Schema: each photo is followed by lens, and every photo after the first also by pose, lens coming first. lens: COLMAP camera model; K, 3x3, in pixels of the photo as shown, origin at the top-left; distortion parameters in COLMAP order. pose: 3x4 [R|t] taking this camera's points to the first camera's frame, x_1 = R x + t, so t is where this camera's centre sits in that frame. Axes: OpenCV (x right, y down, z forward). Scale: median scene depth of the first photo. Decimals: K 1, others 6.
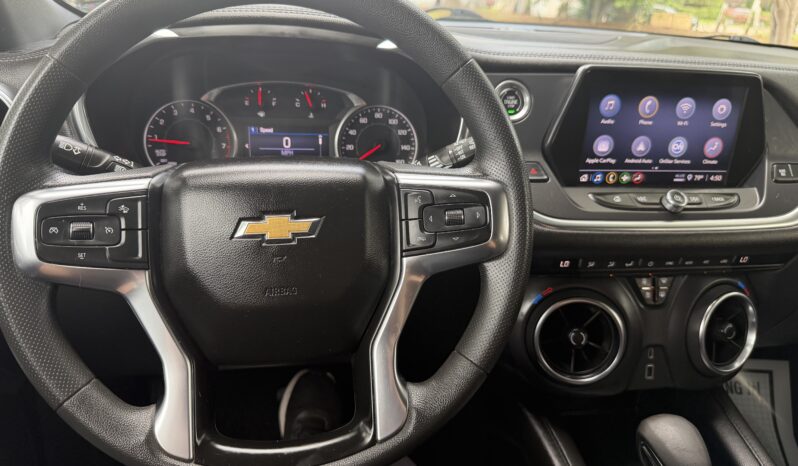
lens RADIAL K [[582.2, 0, 399.0], [0, 582.2, 233.0], [0, 0, 1]] dist [0.048336, -0.073692]
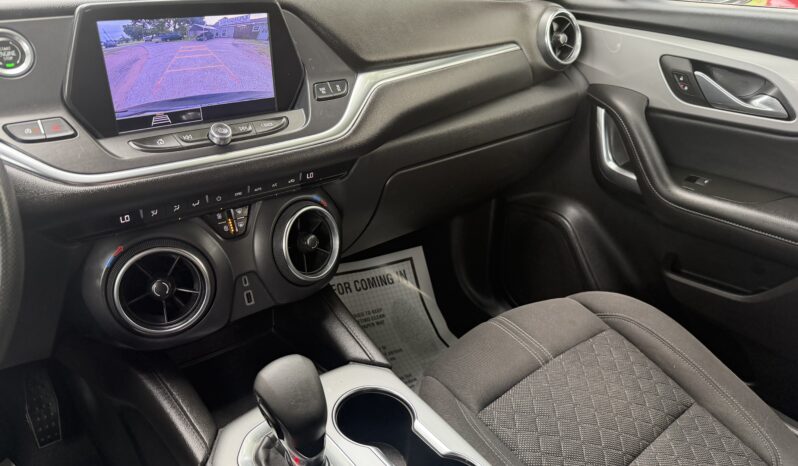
lens RADIAL K [[582.2, 0, 399.0], [0, 582.2, 233.0], [0, 0, 1]] dist [0.048336, -0.073692]
pose [[0.871615, -0.245437, 0.424320, 0.252278], [0.201837, 0.968533, 0.145621, 0.025405], [-0.446709, -0.041282, 0.893727, -0.055184]]
